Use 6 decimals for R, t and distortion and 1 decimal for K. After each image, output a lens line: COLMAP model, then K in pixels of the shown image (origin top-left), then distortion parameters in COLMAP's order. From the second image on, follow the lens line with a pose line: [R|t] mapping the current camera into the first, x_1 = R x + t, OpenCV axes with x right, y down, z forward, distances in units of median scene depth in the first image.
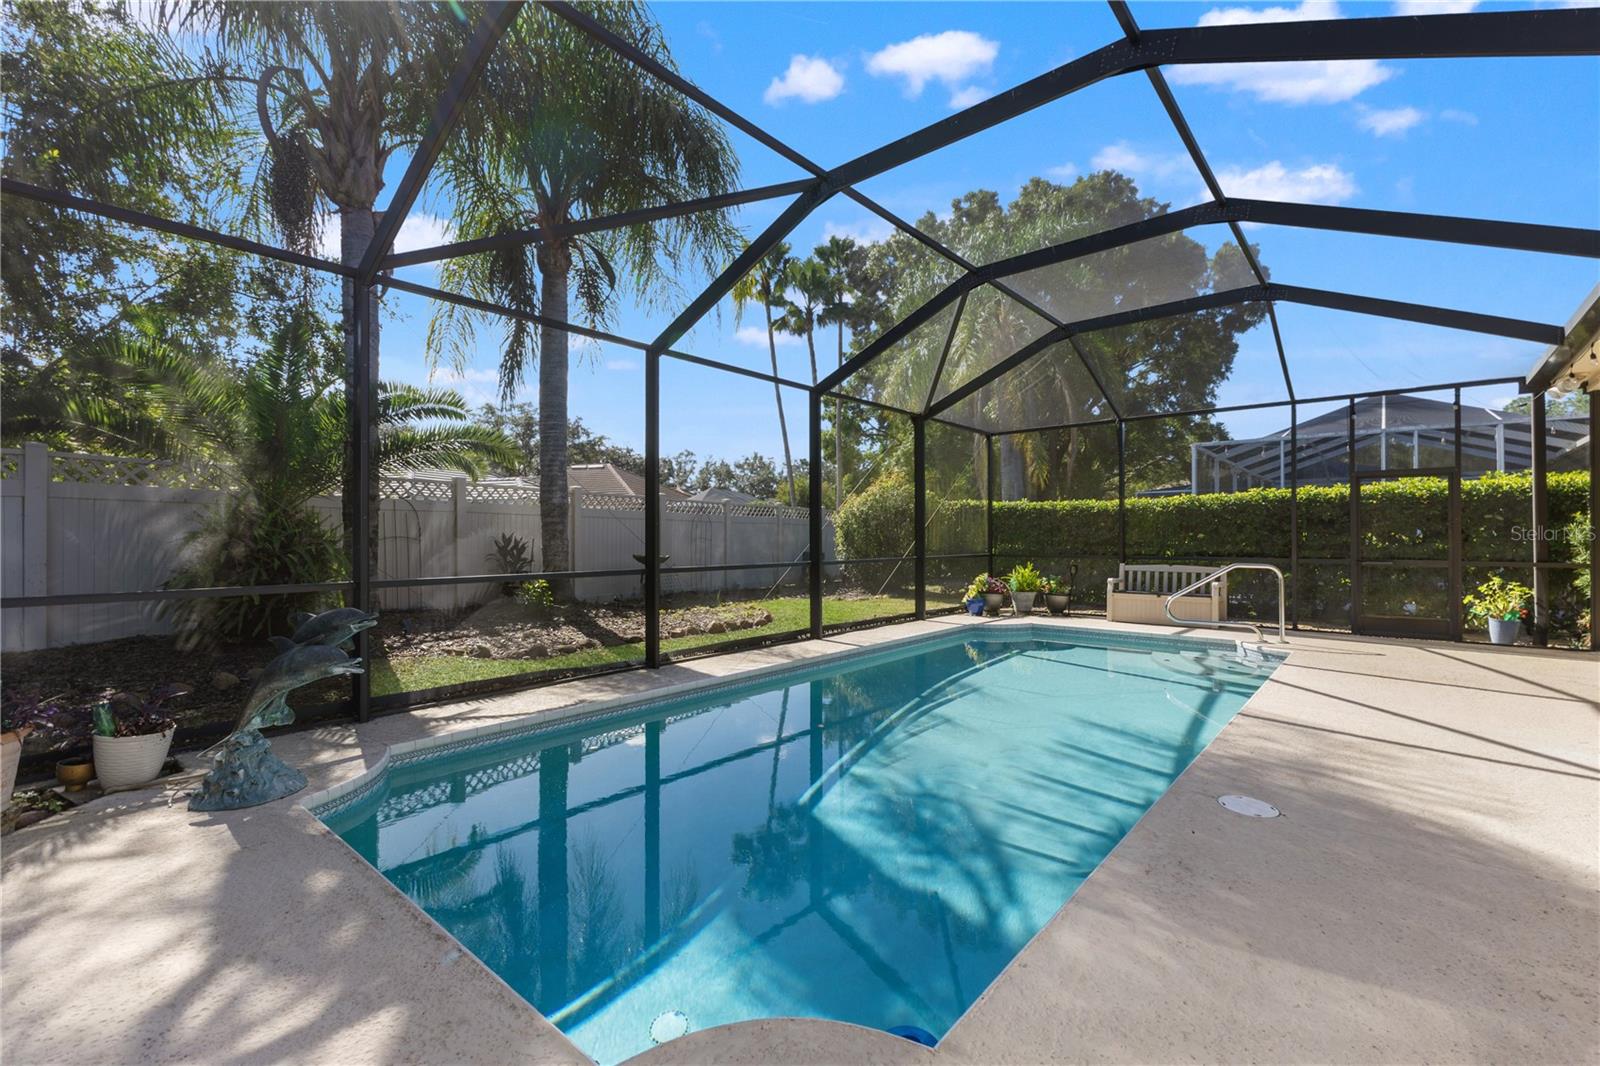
lens RADIAL K [[694.5, 0, 809.1], [0, 694.5, 529.9], [0, 0, 1]] dist [0.013745, -0.000094]
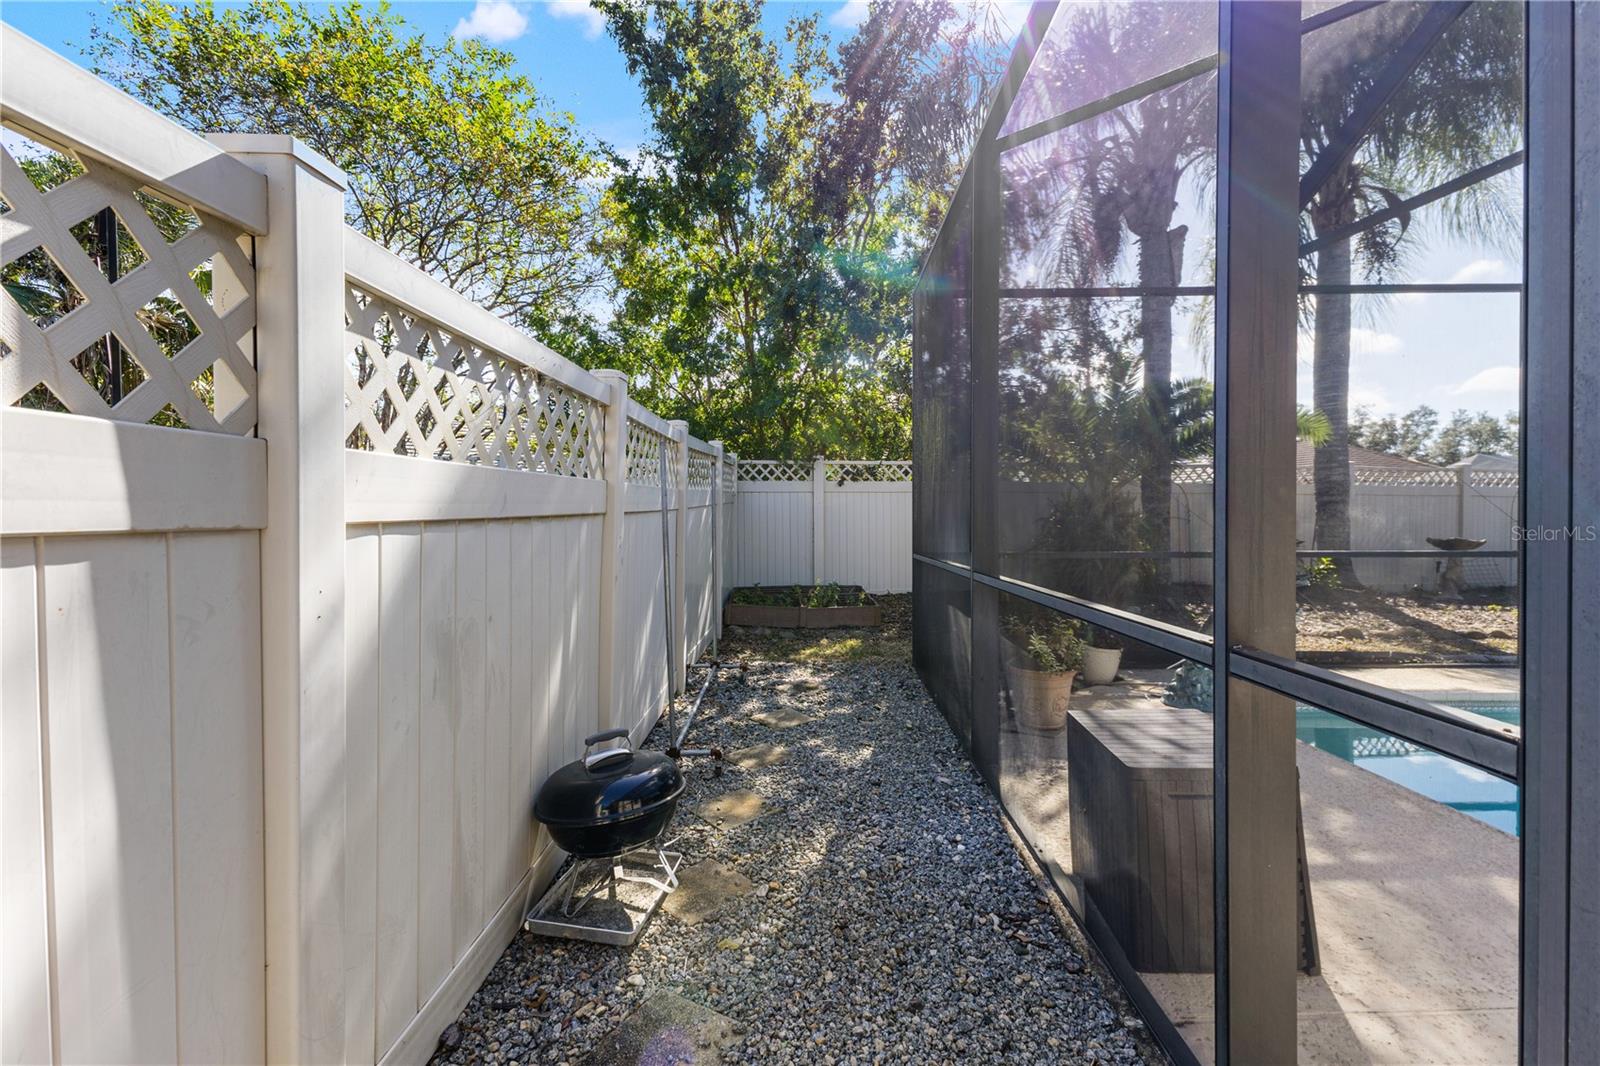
lens RADIAL K [[694.5, 0, 809.1], [0, 694.5, 529.9], [0, 0, 1]] dist [0.013745, -0.000094]
pose [[0.649655, 0.000653, -0.760229, -0.103621], [0.014437, 0.999809, 0.013196, 0.004751], [0.760092, -0.019548, 0.649521, -0.144028]]
